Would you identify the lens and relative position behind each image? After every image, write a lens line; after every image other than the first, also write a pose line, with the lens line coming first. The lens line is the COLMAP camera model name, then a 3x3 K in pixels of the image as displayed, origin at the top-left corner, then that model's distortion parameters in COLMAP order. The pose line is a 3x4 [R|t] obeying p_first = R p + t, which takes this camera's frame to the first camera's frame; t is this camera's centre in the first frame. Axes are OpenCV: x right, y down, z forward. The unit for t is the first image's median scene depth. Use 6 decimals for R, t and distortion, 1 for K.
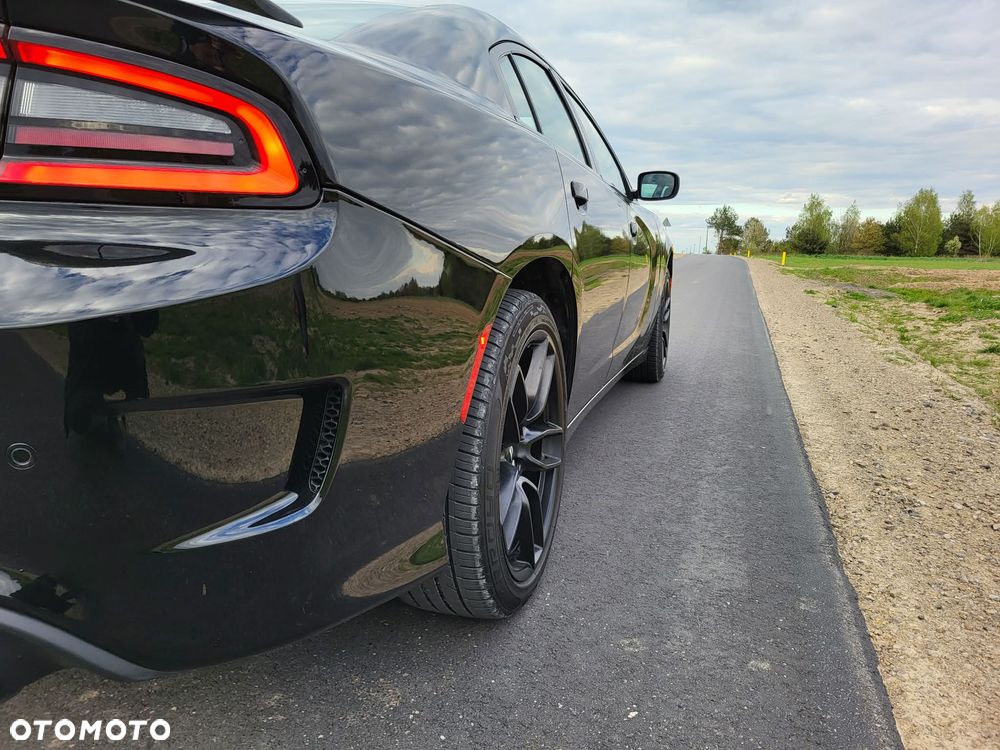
lens RADIAL K [[750.9, 0, 506.1], [0, 750.9, 373.4], [0, 0, 1]] dist [0.041684, -0.038671]
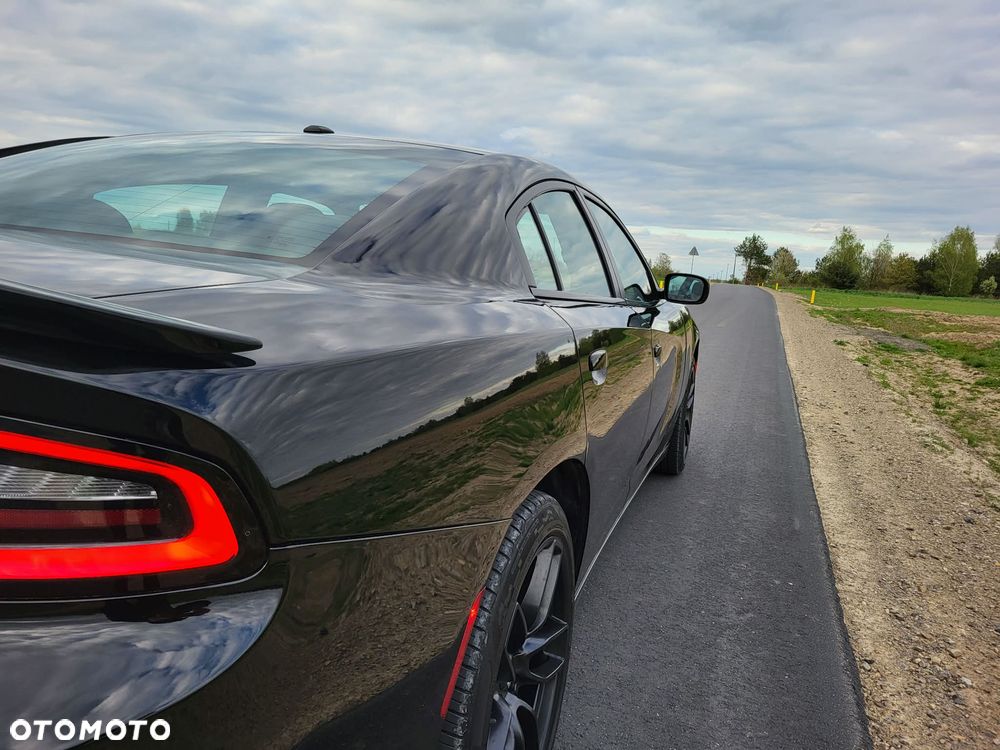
lens RADIAL K [[750.9, 0, 497.5], [0, 750.9, 360.7], [0, 0, 1]] dist [0.041684, -0.038671]
pose [[0.997962, 0.049889, -0.039780, 0.009804], [-0.051380, 0.997979, -0.037379, -0.169333], [0.037835, 0.039347, 0.998509, 0.073275]]
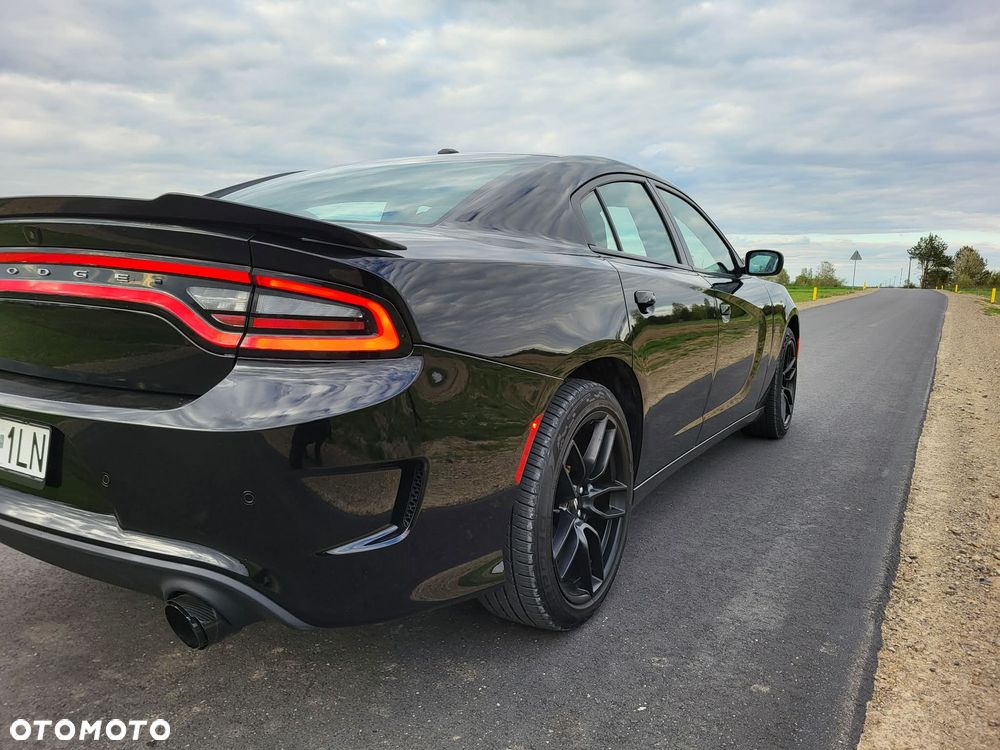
lens RADIAL K [[750.9, 0, 492.6], [0, 750.9, 376.4], [0, 0, 1]] dist [0.041684, -0.038671]
pose [[0.970483, 0.017985, -0.240496, 0.130786], [-0.028410, 0.998798, -0.039953, -0.044313], [0.239488, 0.045606, 0.969827, -0.228610]]
